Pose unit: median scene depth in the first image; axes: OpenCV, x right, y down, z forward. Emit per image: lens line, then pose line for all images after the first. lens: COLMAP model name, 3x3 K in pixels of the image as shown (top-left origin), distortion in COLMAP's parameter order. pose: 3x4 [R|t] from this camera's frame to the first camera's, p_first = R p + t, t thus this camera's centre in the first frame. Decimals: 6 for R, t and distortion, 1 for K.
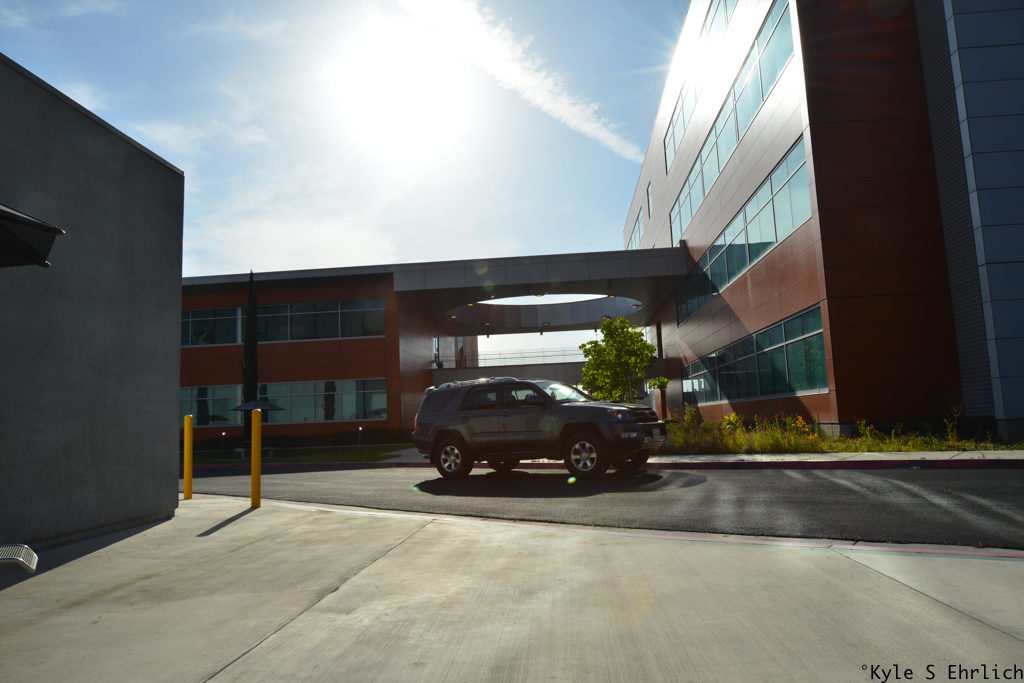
lens RADIAL K [[687.7, 0, 516.7], [0, 687.7, 342.3], [0, 0, 1]] dist [-0.043217, 0.018015]
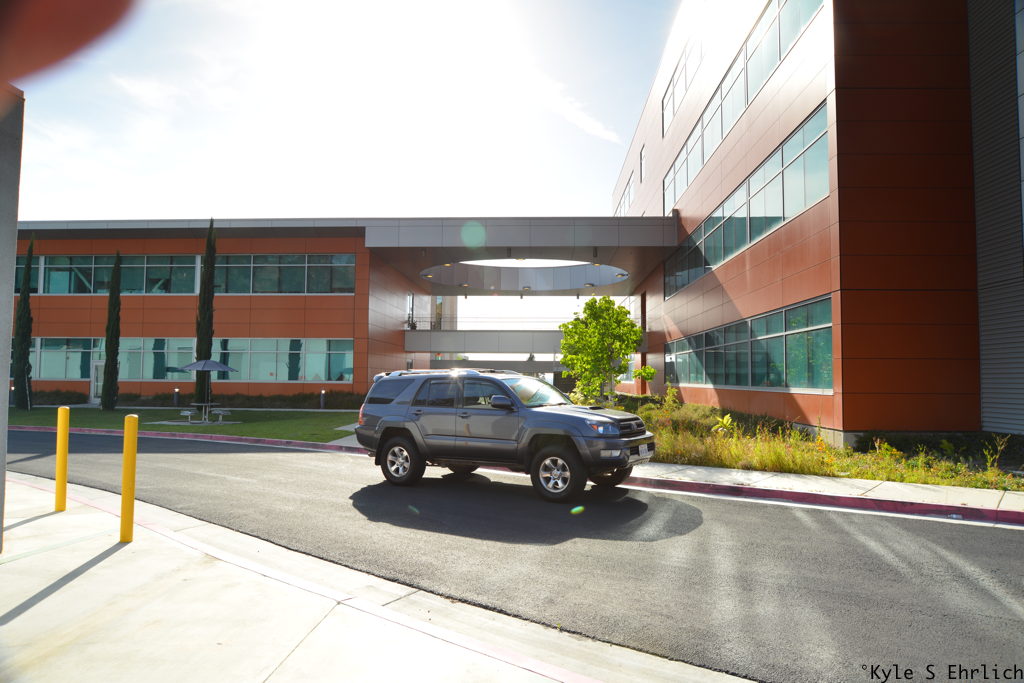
lens RADIAL K [[687.7, 0, 516.7], [0, 687.7, 342.3], [0, 0, 1]] dist [-0.043217, 0.018015]
pose [[0.998237, 0.051342, 0.029786, 0.011264], [-0.053073, 0.996753, 0.060552, -0.024388], [-0.026580, -0.062026, 0.997721, 0.109460]]
